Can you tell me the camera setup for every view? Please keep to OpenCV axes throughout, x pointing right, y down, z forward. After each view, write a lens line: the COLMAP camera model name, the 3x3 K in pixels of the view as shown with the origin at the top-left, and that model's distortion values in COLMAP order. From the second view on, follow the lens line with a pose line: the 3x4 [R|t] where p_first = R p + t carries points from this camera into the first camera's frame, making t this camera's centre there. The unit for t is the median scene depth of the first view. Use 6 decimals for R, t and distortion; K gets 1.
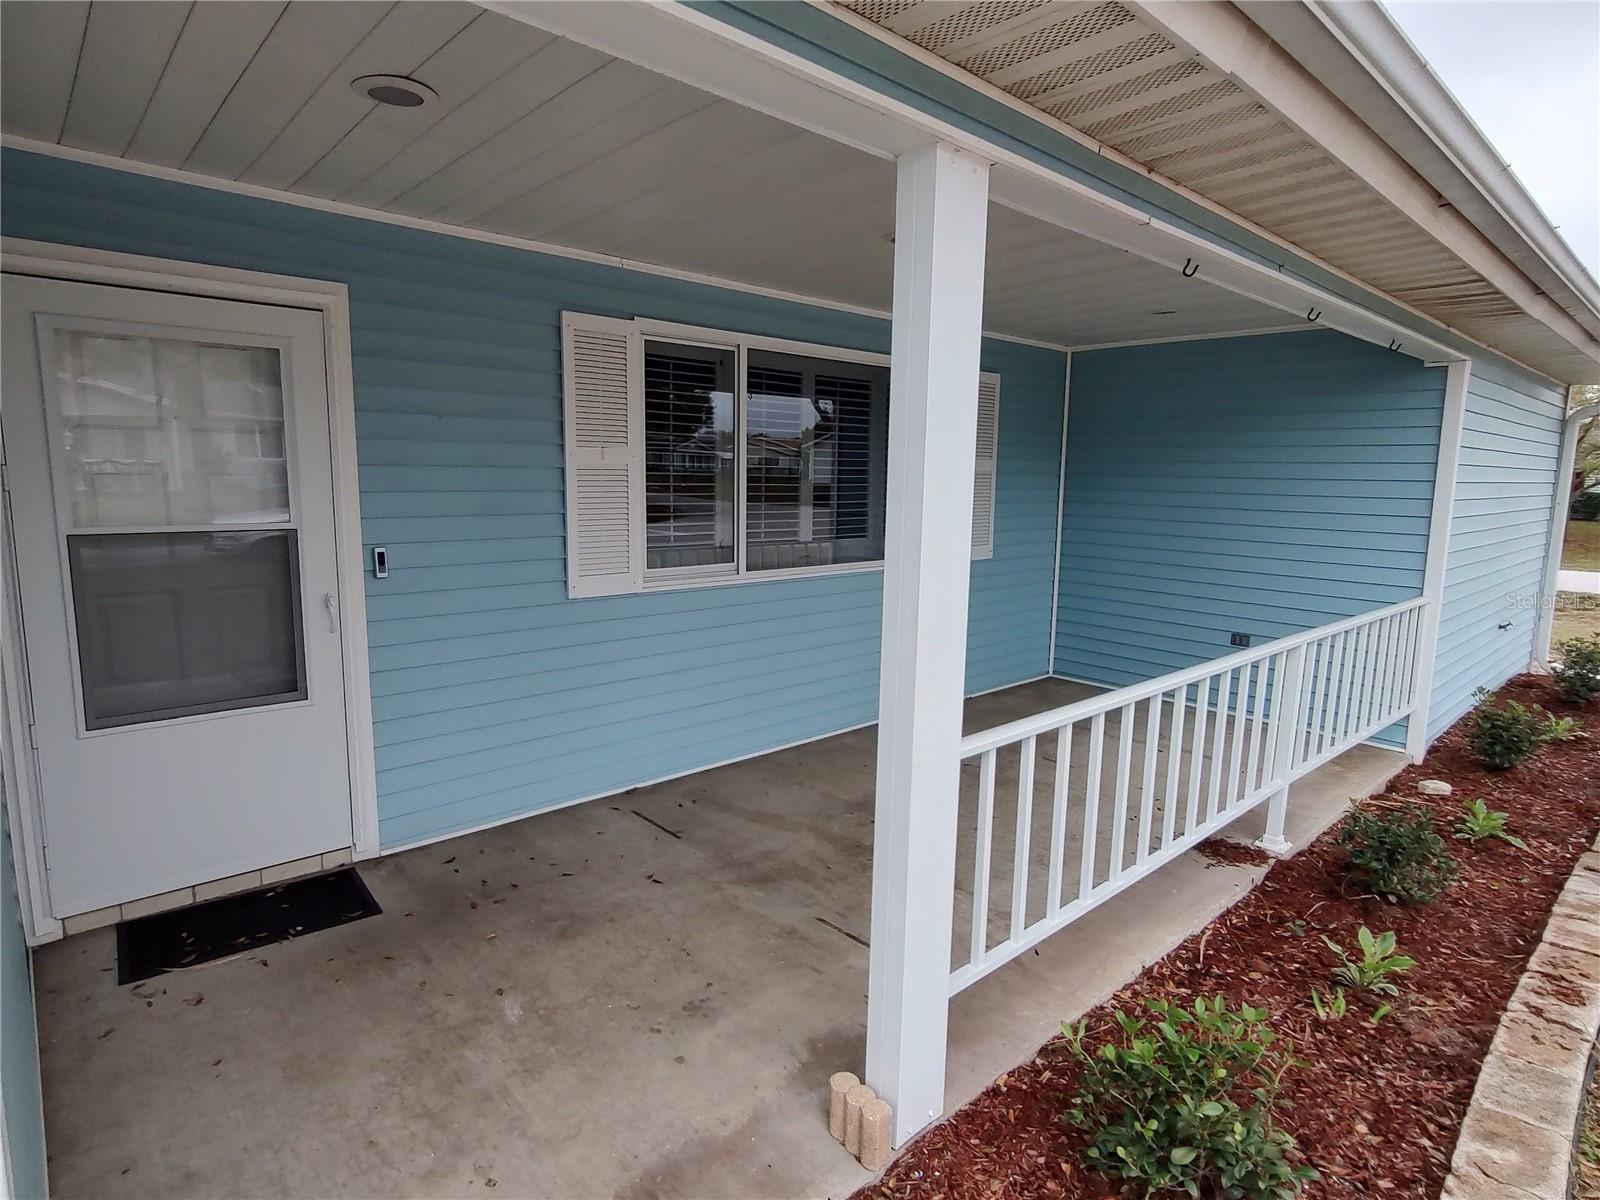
lens RADIAL K [[876.4, 0, 806.3], [0, 876.4, 589.3], [0, 0, 1]] dist [-0.004664, -0.001441]
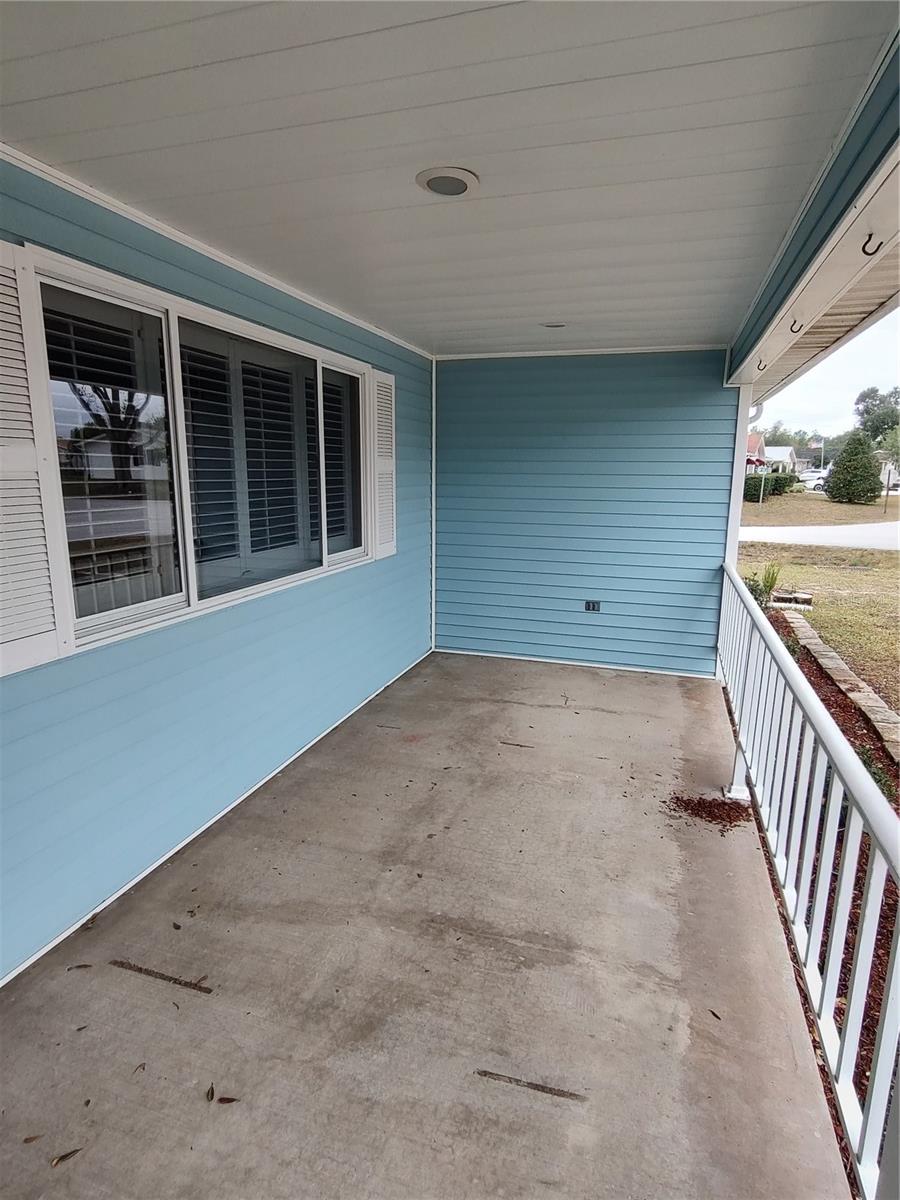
lens RADIAL K [[657.3, 0, 450.0], [0, 657.3, 600.0], [0, 0, 1]] dist [-0.004664, -0.001441]
pose [[0.865281, -0.107395, 0.489647, -0.181978], [0.073916, 0.993439, 0.087270, -0.063293], [-0.495807, -0.039320, 0.867542, 0.395781]]
